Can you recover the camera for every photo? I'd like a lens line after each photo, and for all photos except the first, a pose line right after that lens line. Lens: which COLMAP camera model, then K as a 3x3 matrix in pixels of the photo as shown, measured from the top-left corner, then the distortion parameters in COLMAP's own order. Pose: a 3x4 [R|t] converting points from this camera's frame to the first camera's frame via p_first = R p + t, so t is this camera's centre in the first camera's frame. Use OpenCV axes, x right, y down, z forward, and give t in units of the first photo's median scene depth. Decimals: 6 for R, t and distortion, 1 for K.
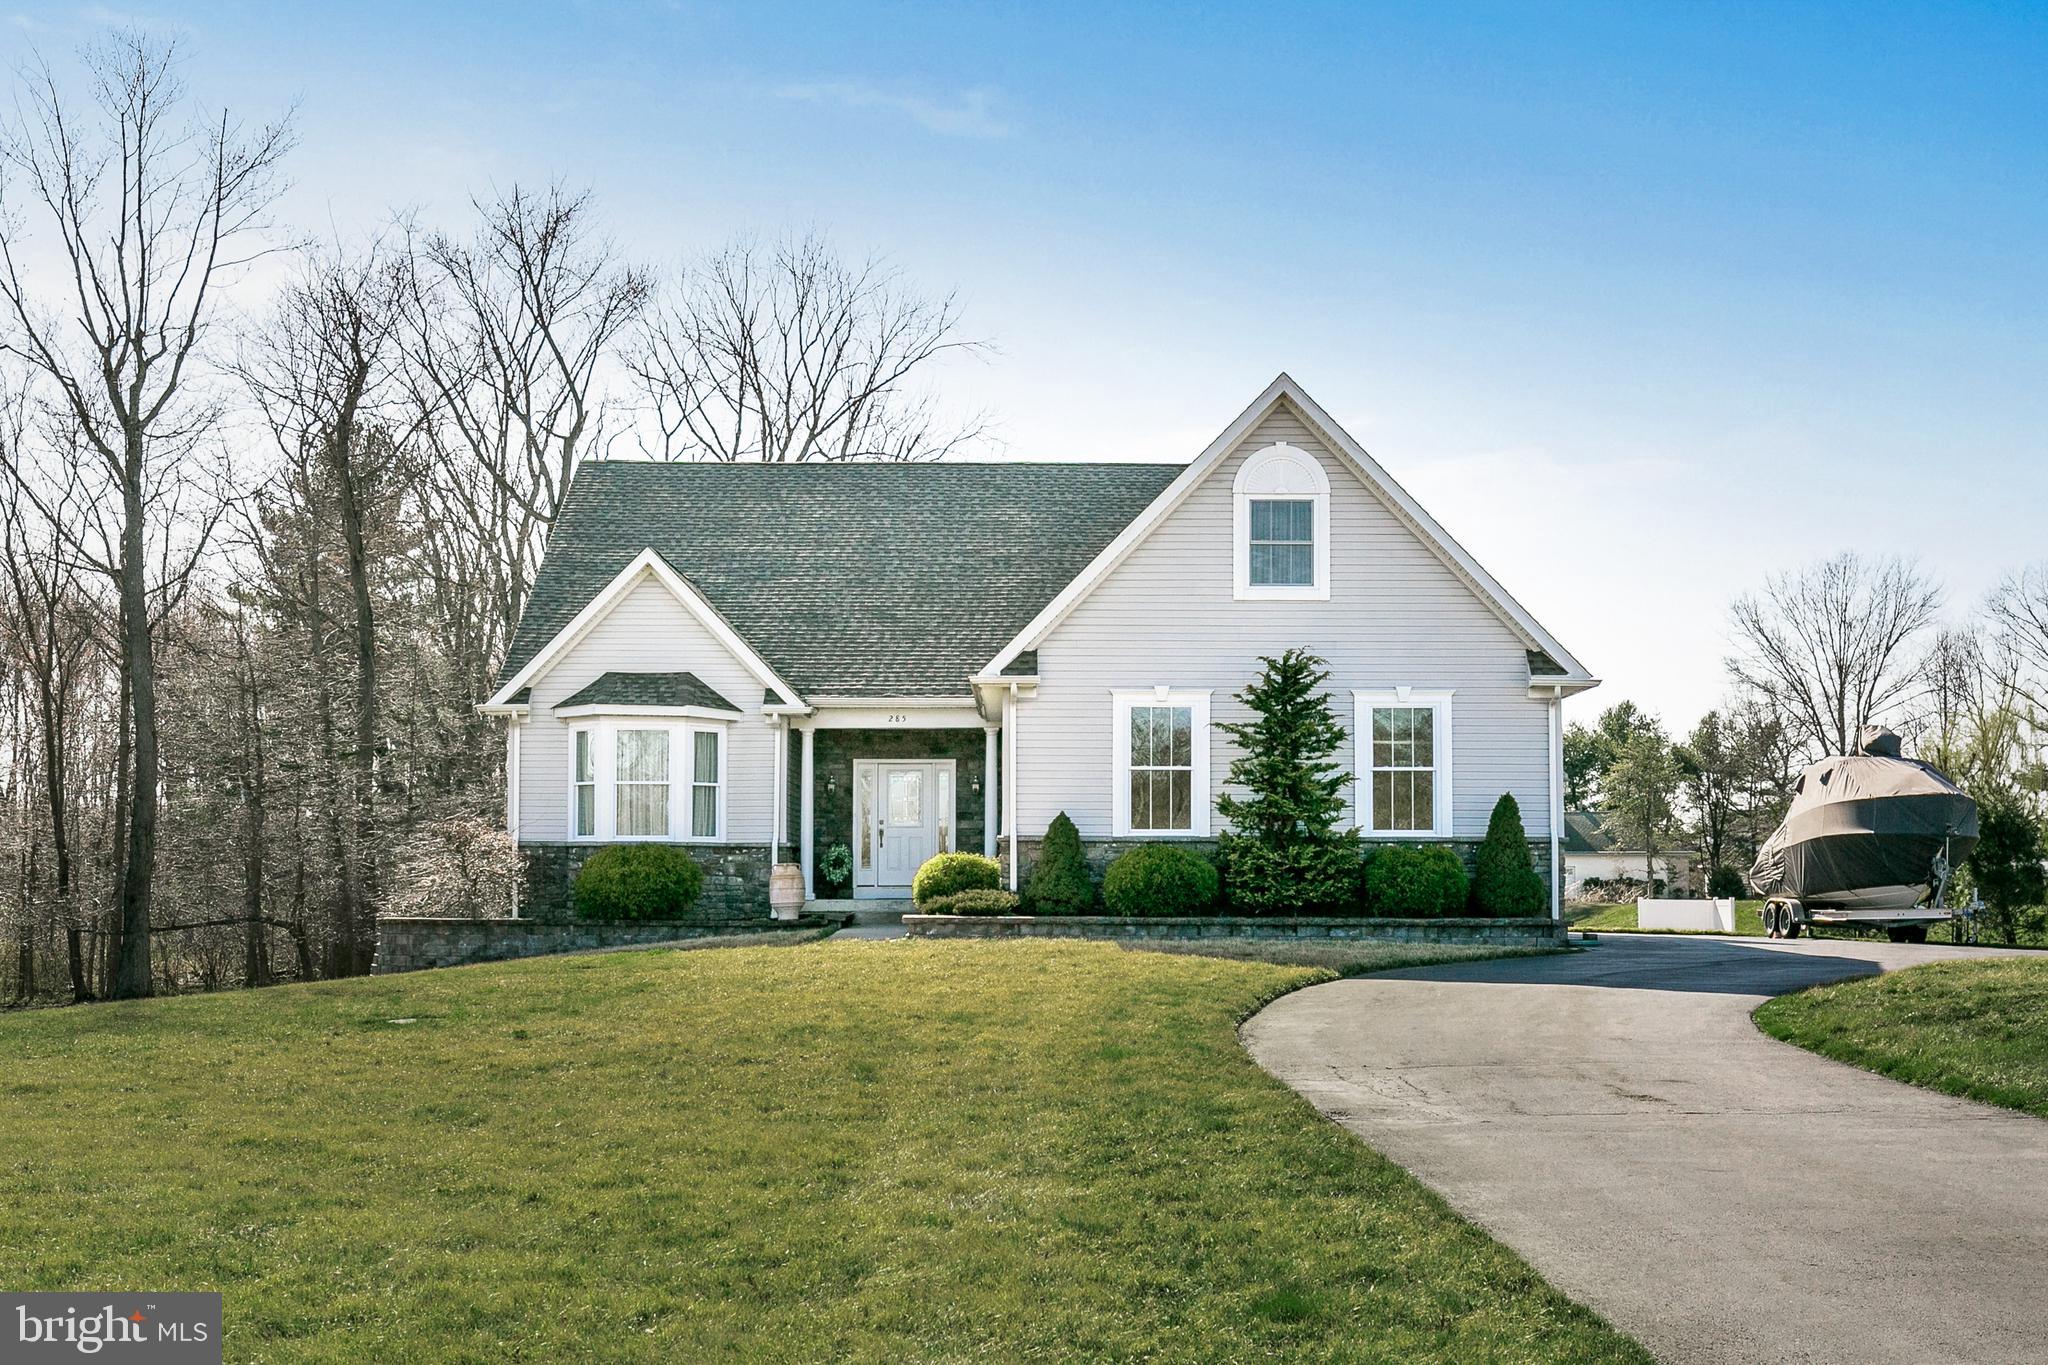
lens RADIAL K [[2145.6, 0, 1024.0], [0, 2145.6, 682.5], [0, 0, 1]] dist [0.005561, -0.002643]
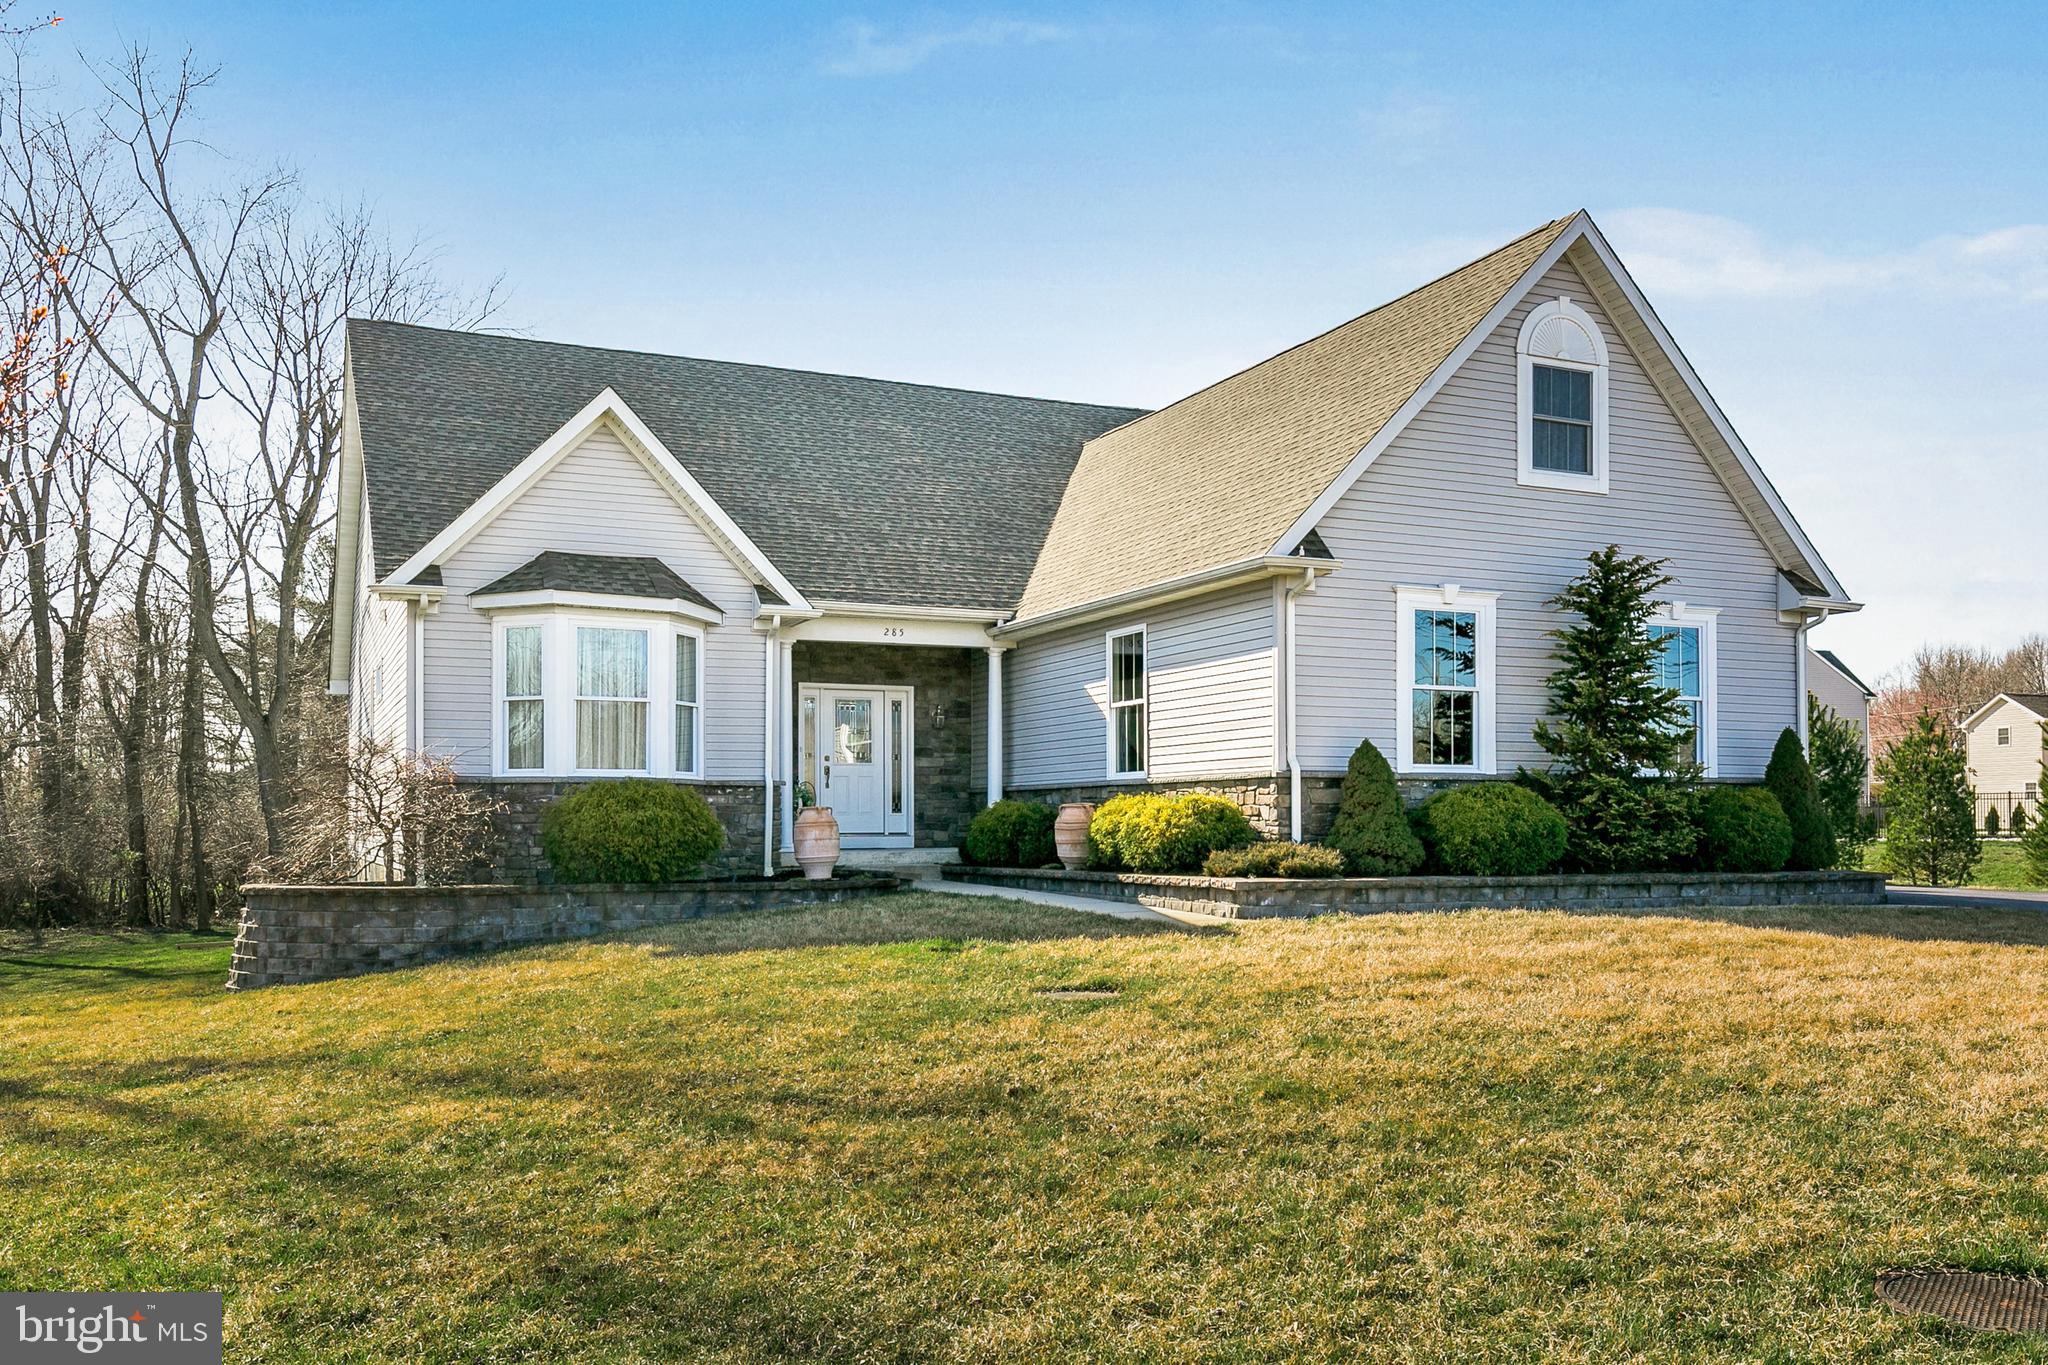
lens RADIAL K [[1578.8, 0, 1023.0], [0, 1578.8, 751.8], [0, 0, 1]] dist [0.002993, 0.001143]
pose [[0.922122, 0.015361, 0.386594, -0.303252], [-0.033999, 0.998563, 0.041418, 0.044015], [-0.385402, -0.051336, 0.921319, 0.512220]]
